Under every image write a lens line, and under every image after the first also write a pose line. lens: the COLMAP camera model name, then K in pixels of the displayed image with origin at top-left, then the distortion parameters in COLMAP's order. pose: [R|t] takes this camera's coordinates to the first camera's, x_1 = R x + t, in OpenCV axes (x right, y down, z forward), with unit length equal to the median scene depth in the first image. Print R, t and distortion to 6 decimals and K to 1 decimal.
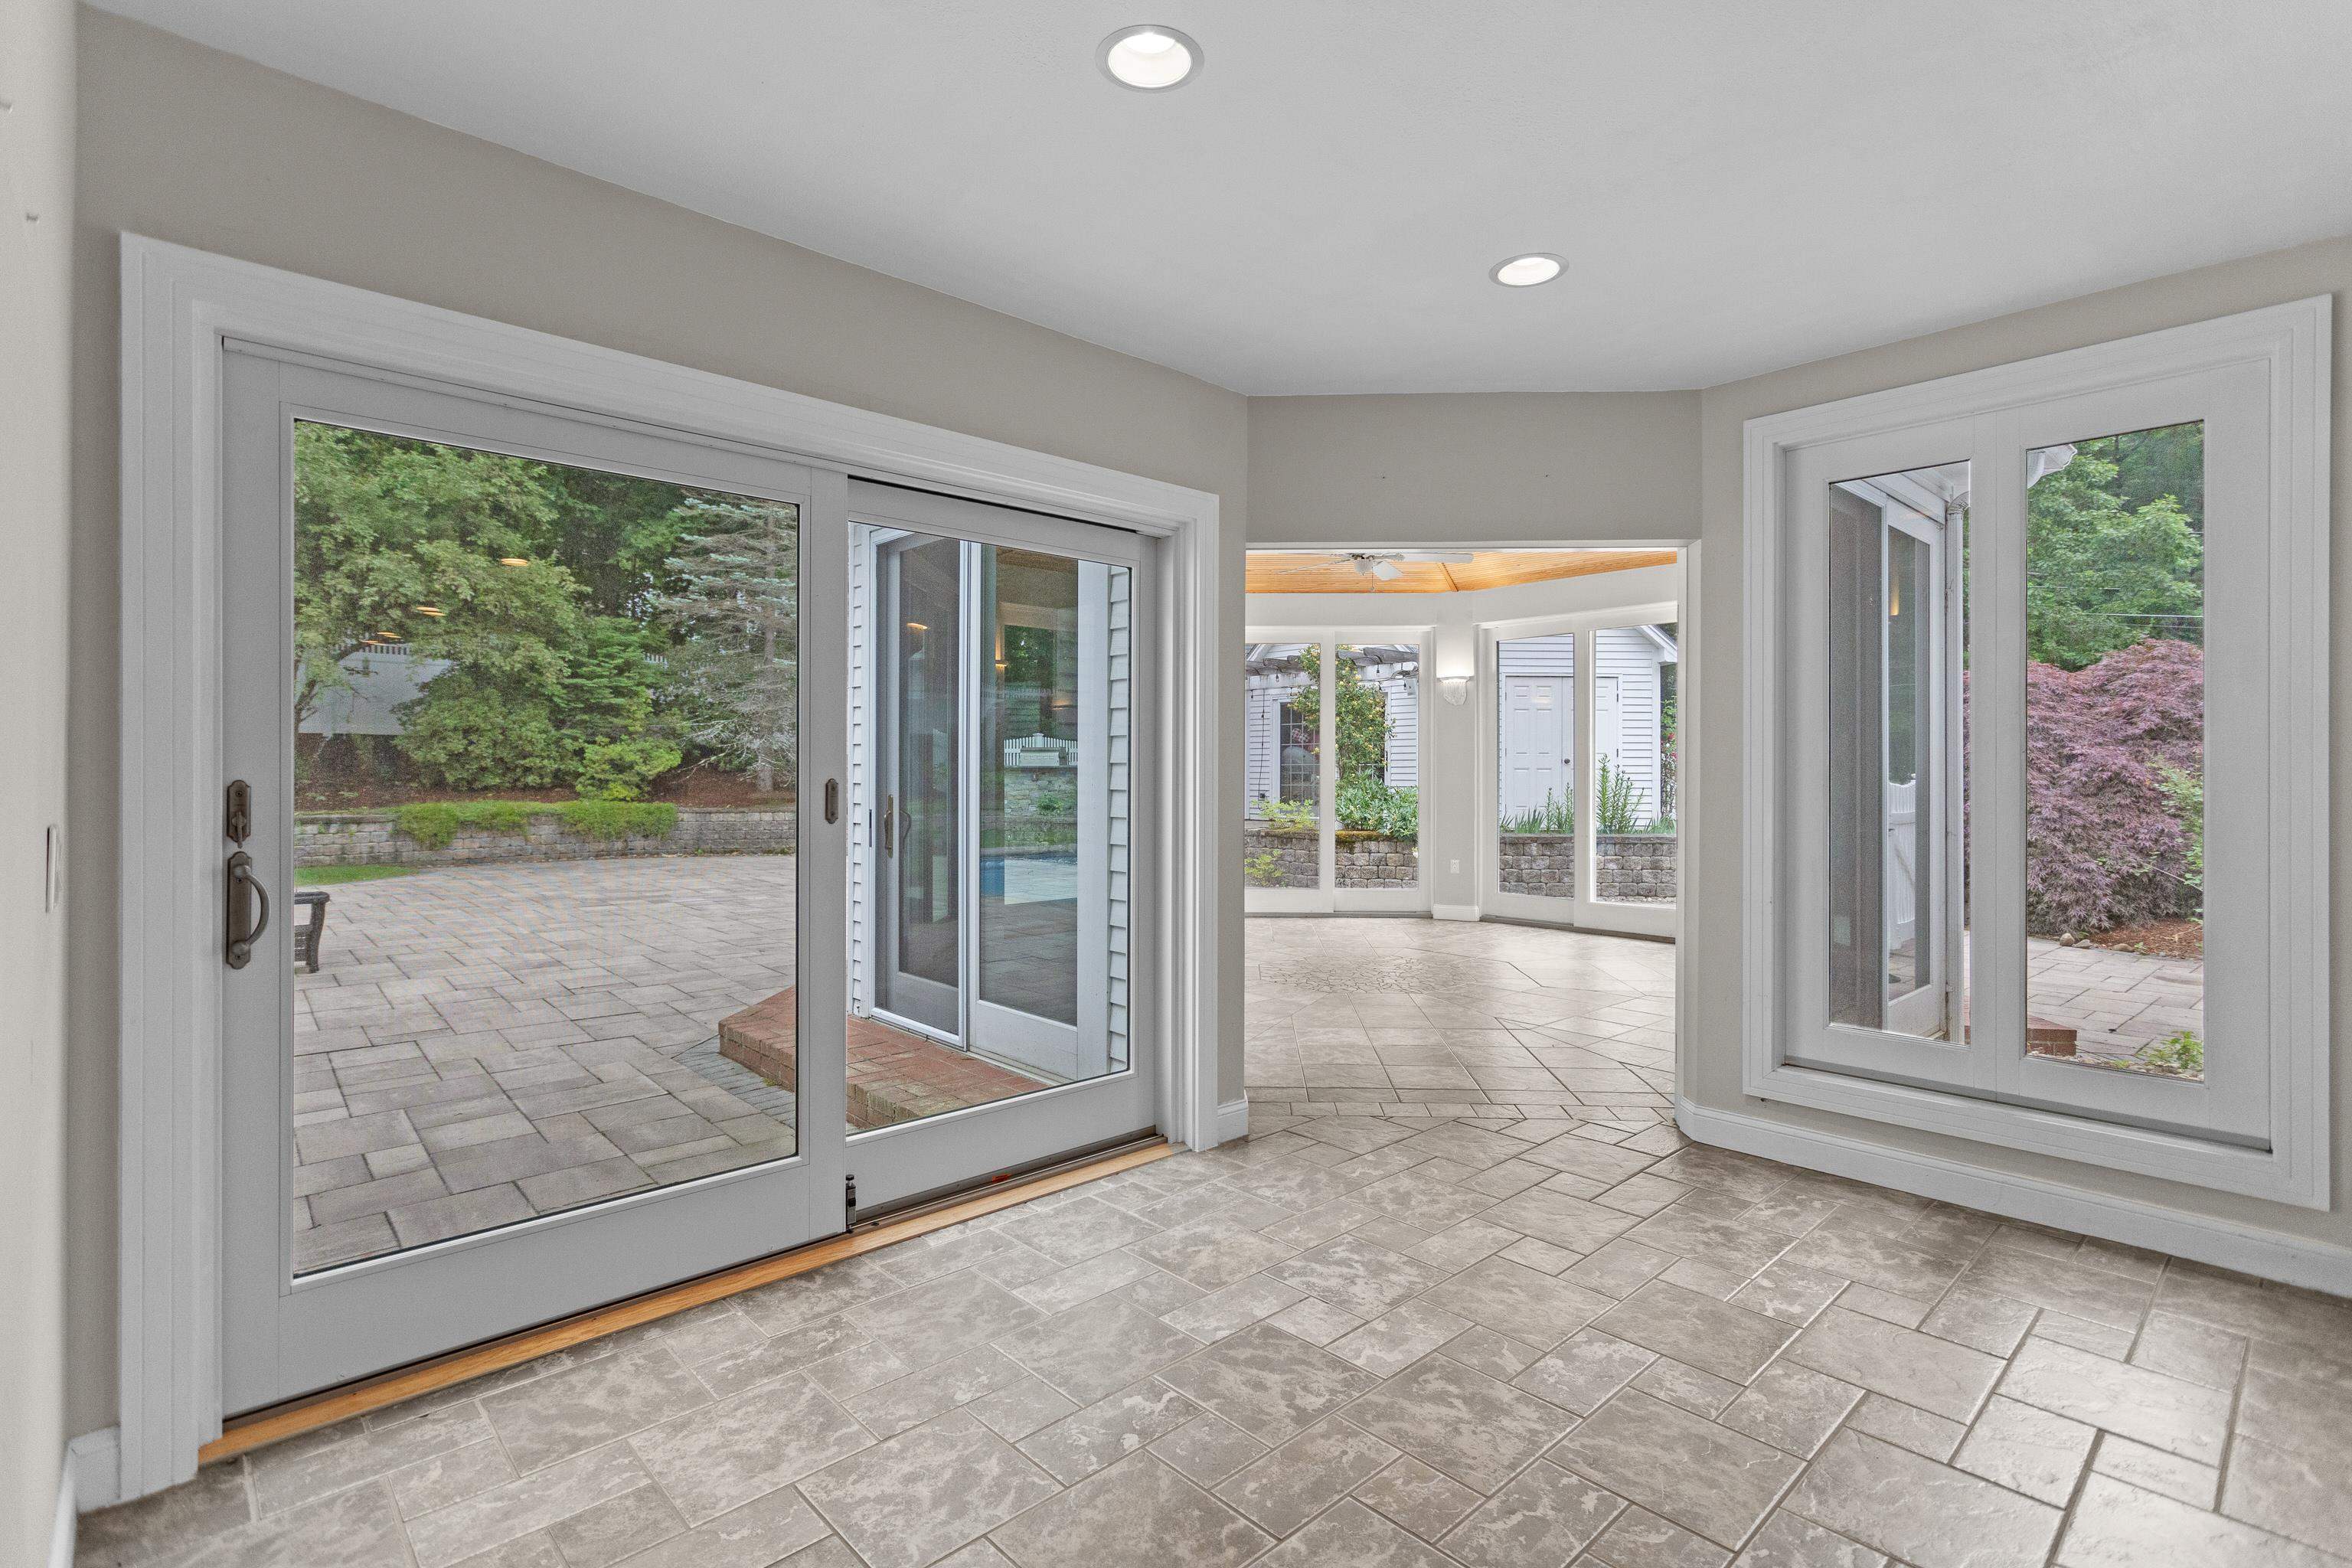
lens RADIAL K [[1106.7, 0, 1174.1], [0, 1106.7, 774.1], [0, 0, 1]] dist [0.002770, -0.000814]
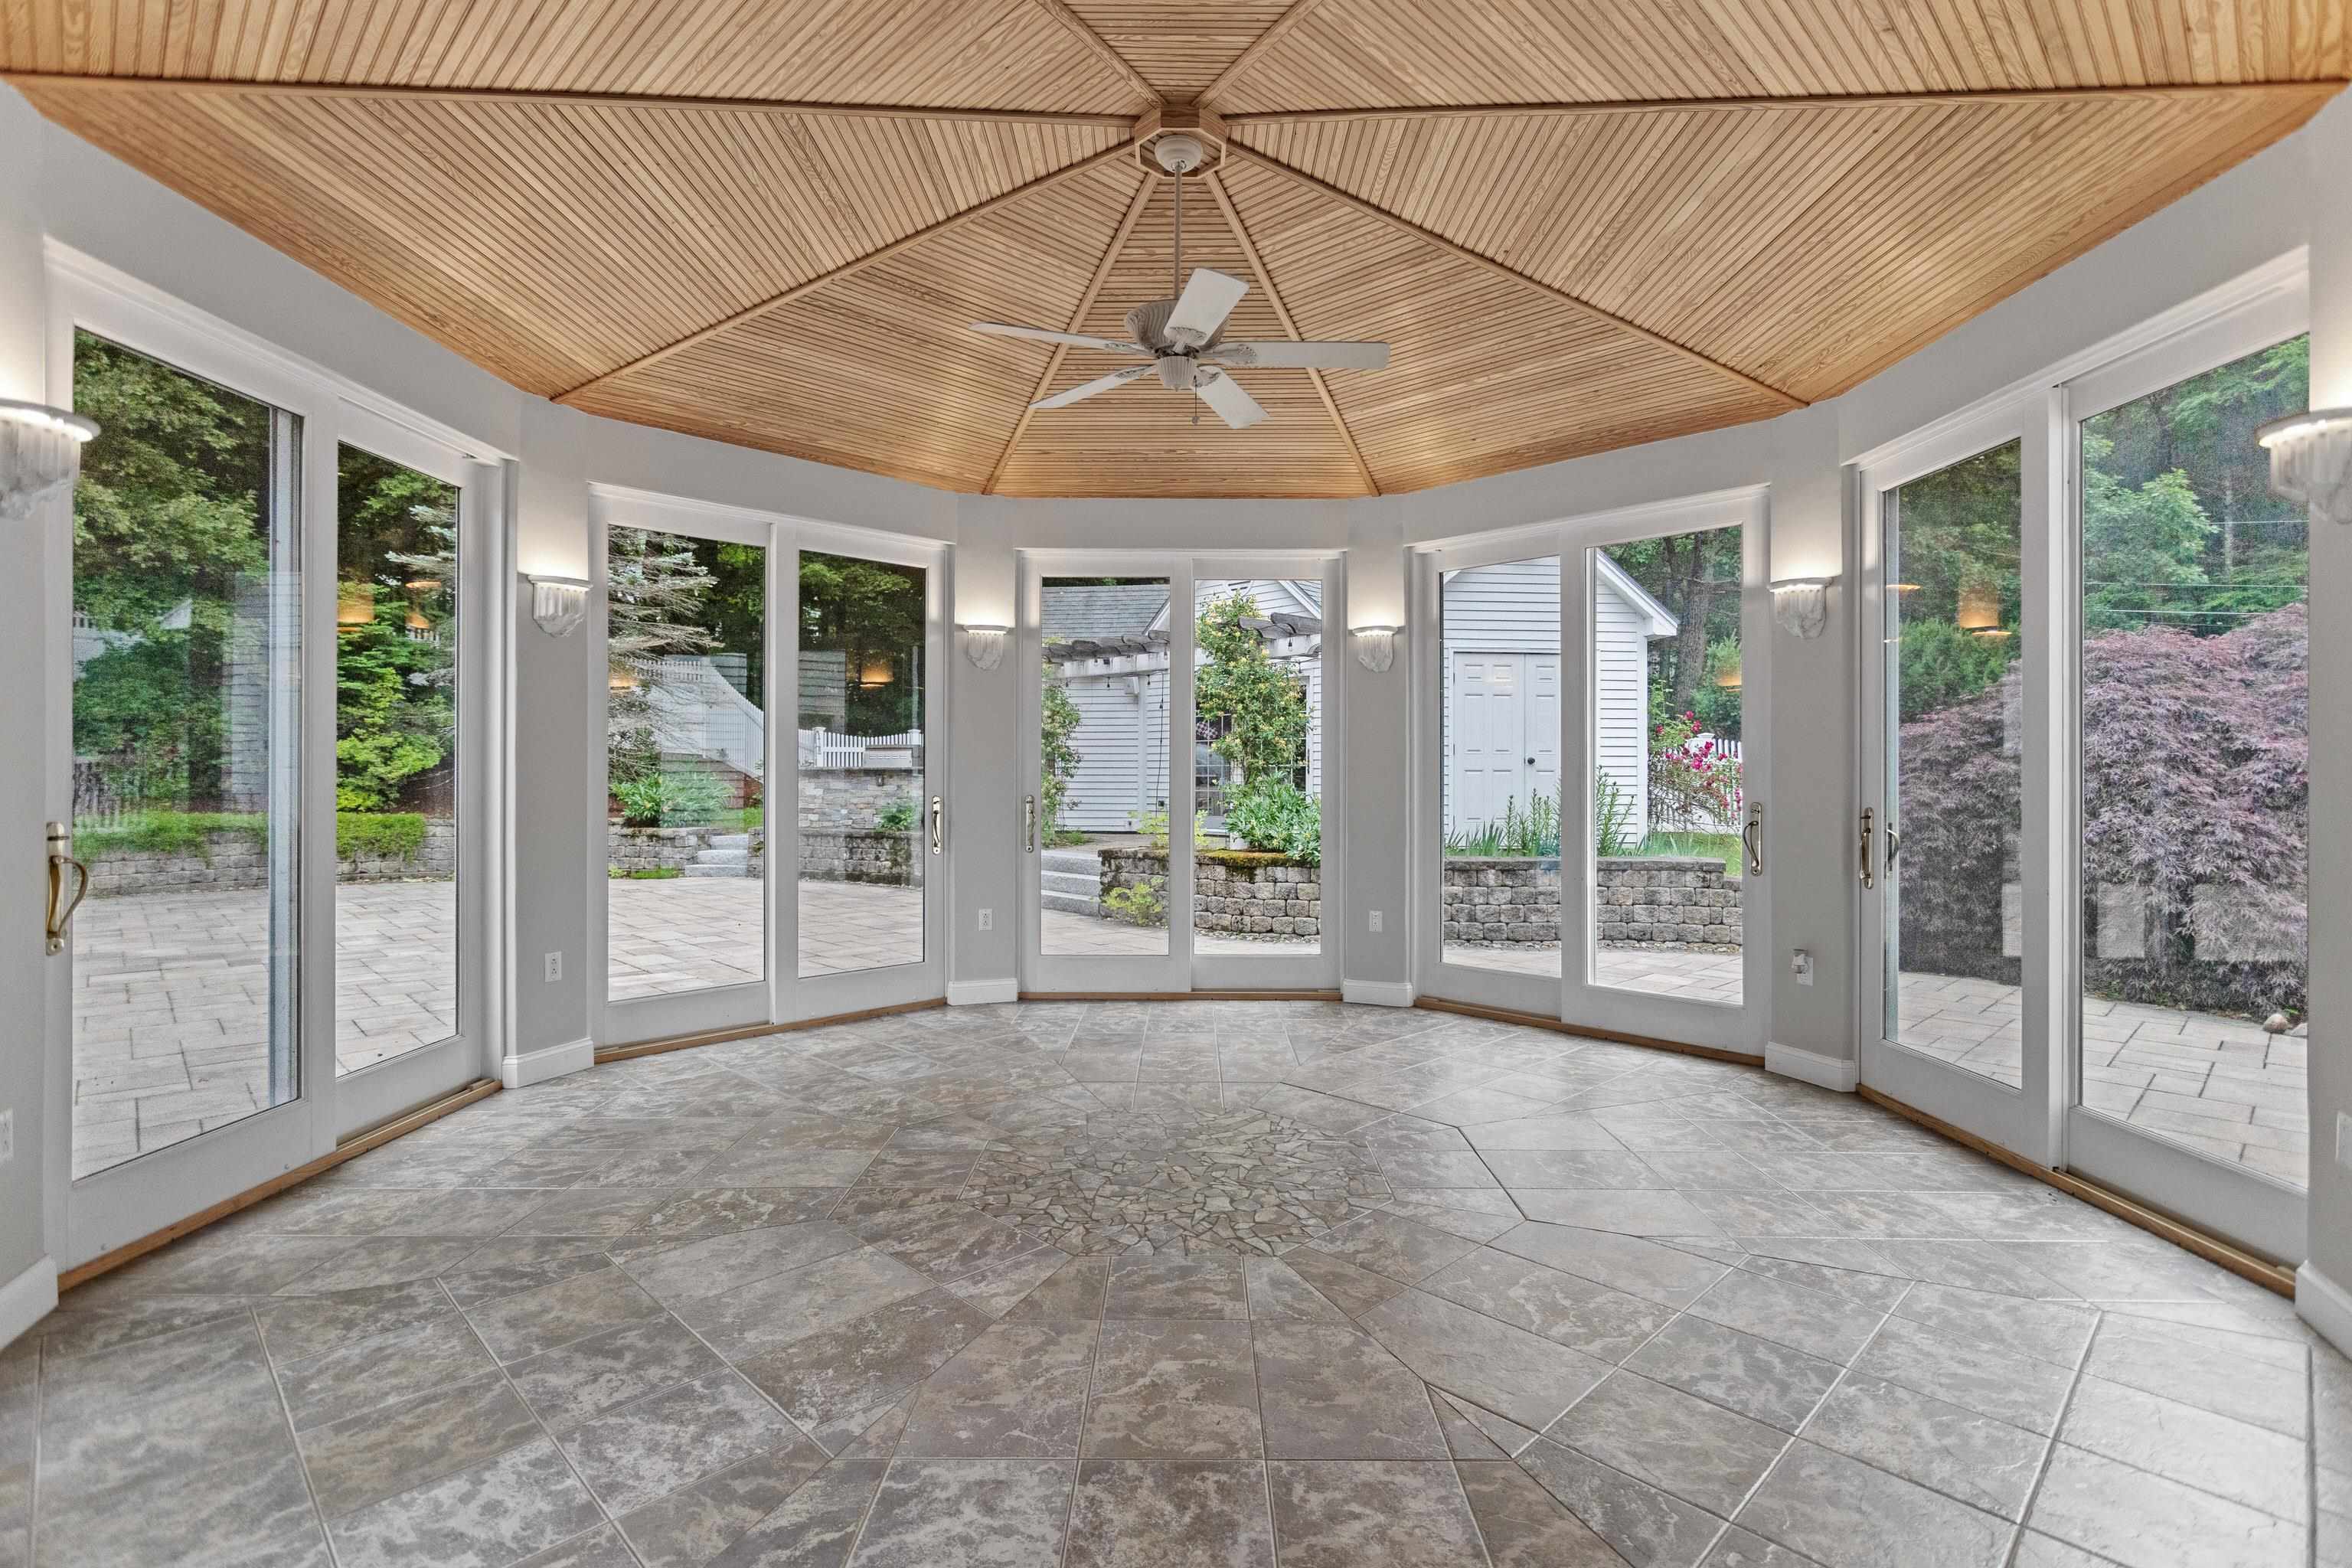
lens RADIAL K [[1106.7, 0, 1170.6], [0, 1106.7, 774.5], [0, 0, 1]] dist [0.002770, -0.000814]
pose [[0.999201, -0.000078, 0.039972, 0.063739], [0.000168, 0.999997, -0.002253, -0.000277], [-0.039972, 0.002258, 0.999198, 0.211569]]
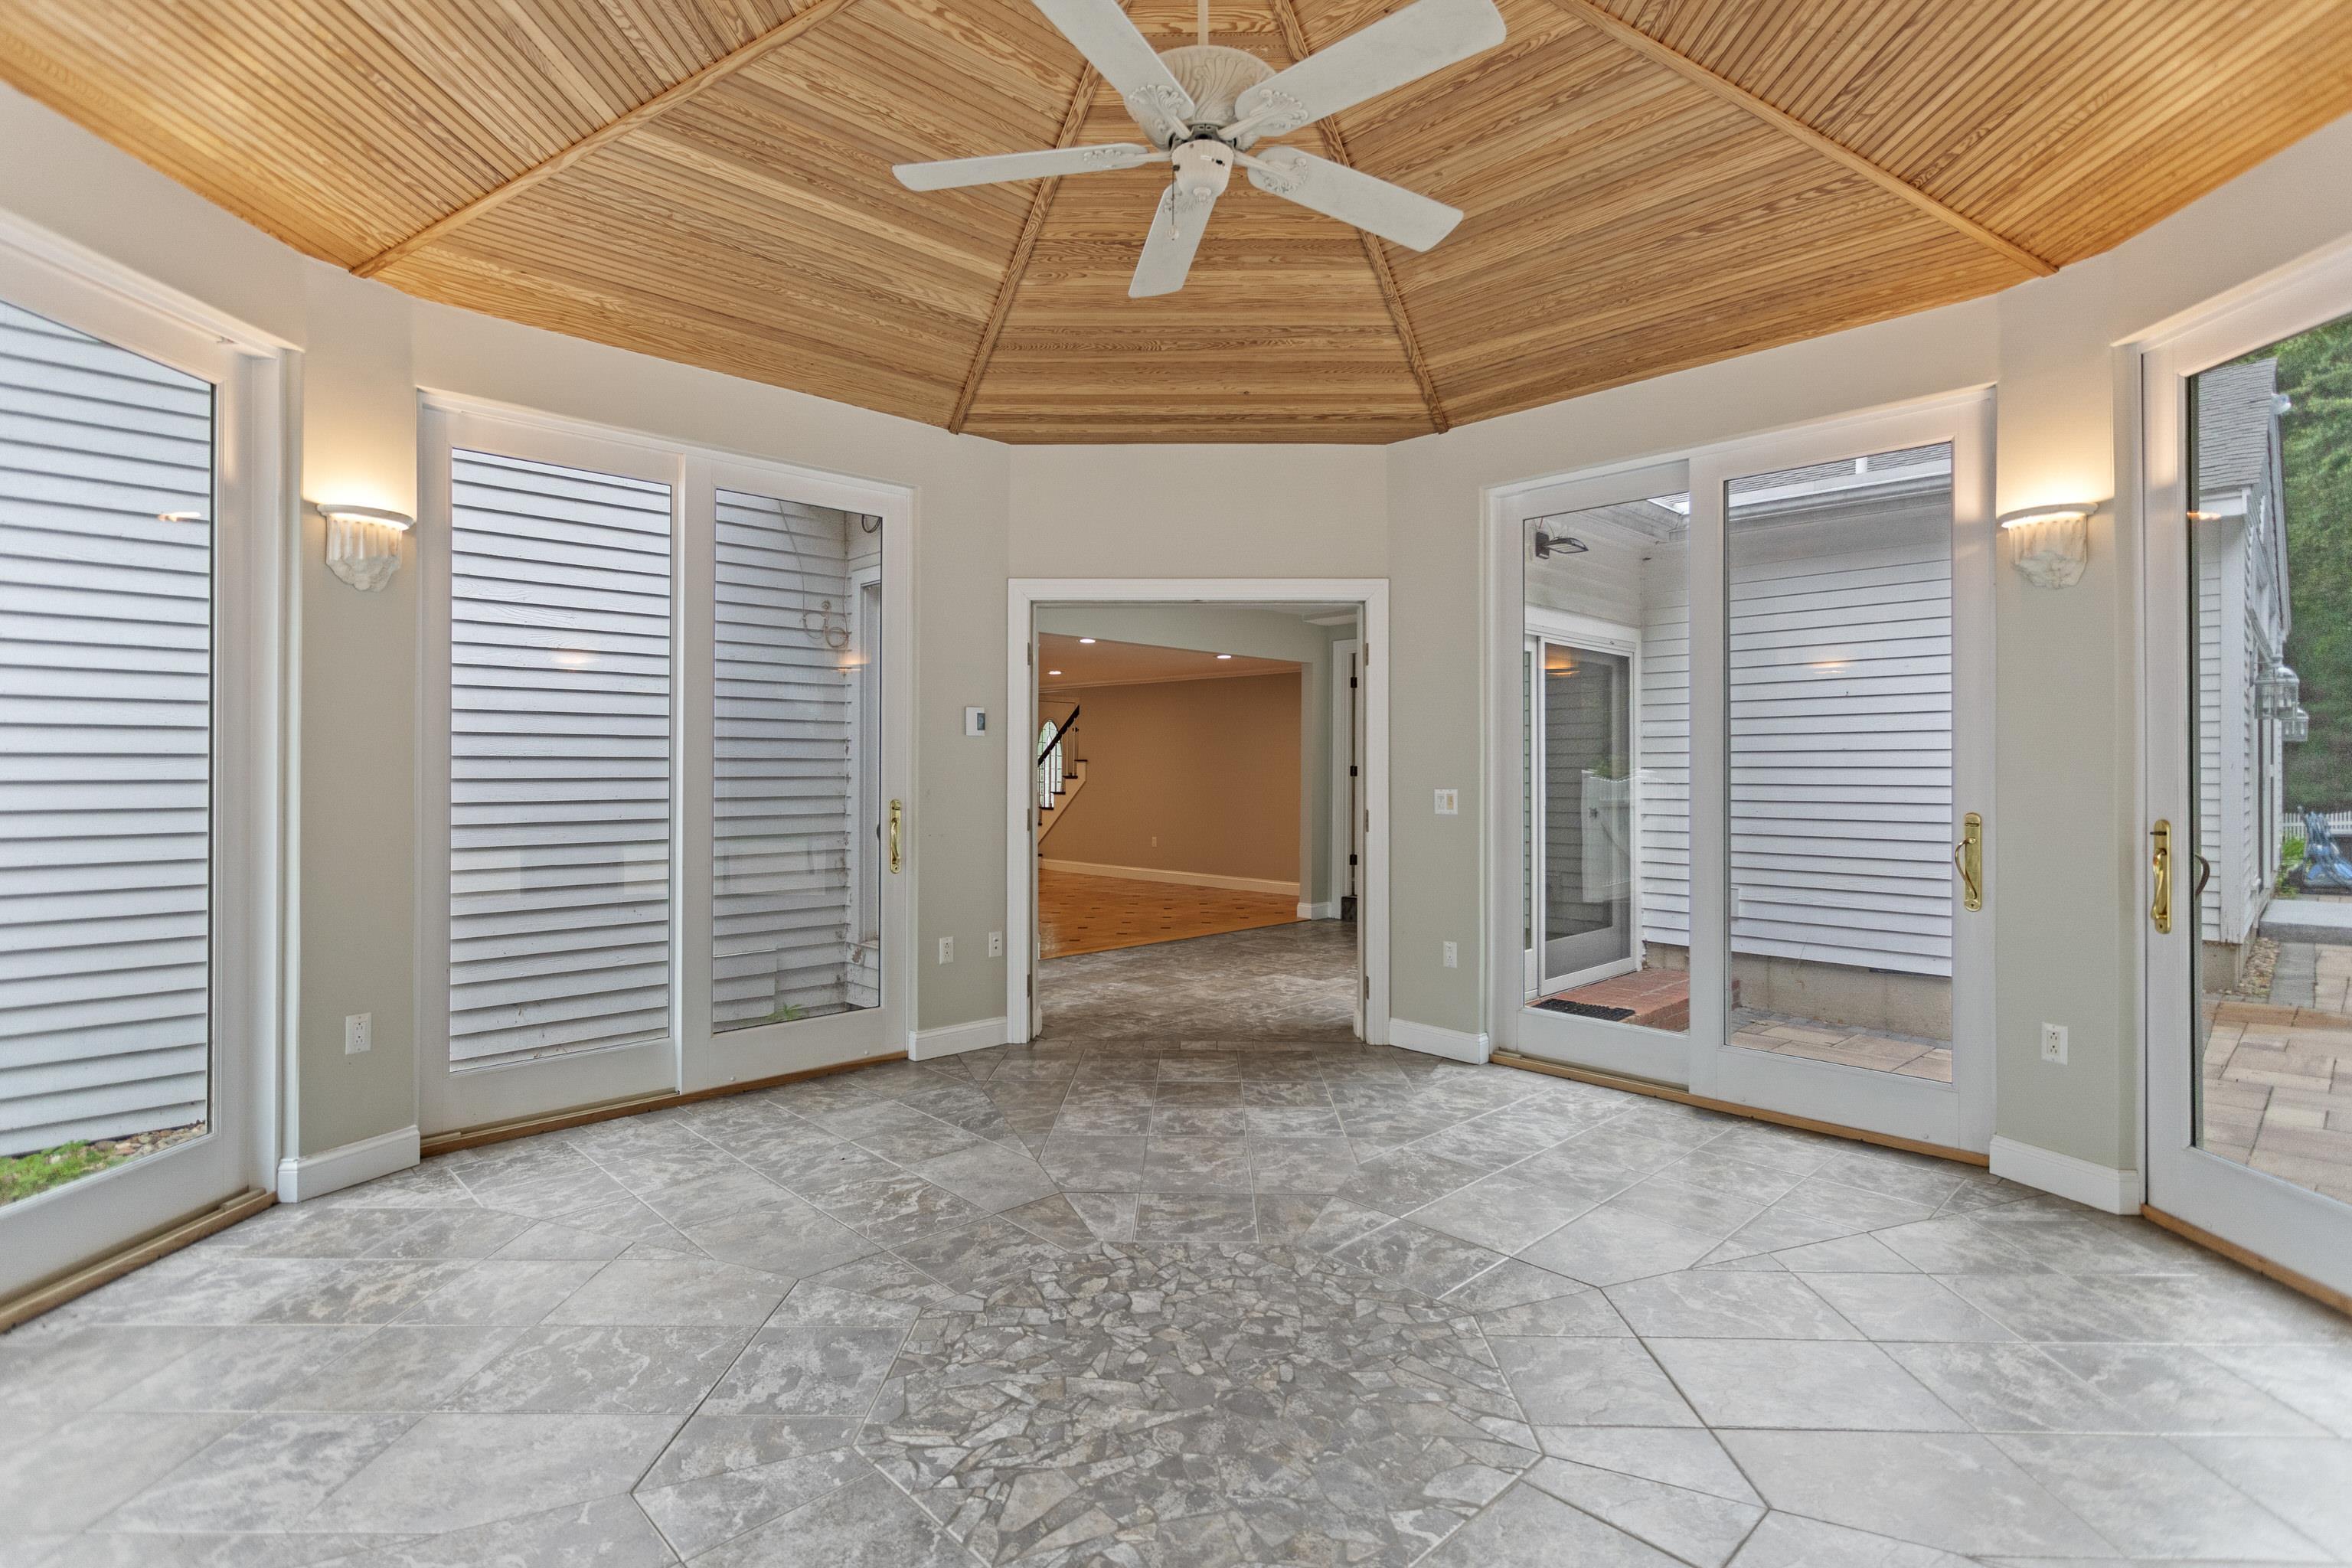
lens RADIAL K [[1106.7, 0, 1175.0], [0, 1106.7, 769.5], [0, 0, 1]] dist [0.002770, -0.000814]
pose [[-0.999496, -0.003456, -0.031544, 0.081757], [-0.003627, 0.999979, 0.005345, -0.002514], [0.031524, 0.005456, -0.999488, 0.579299]]
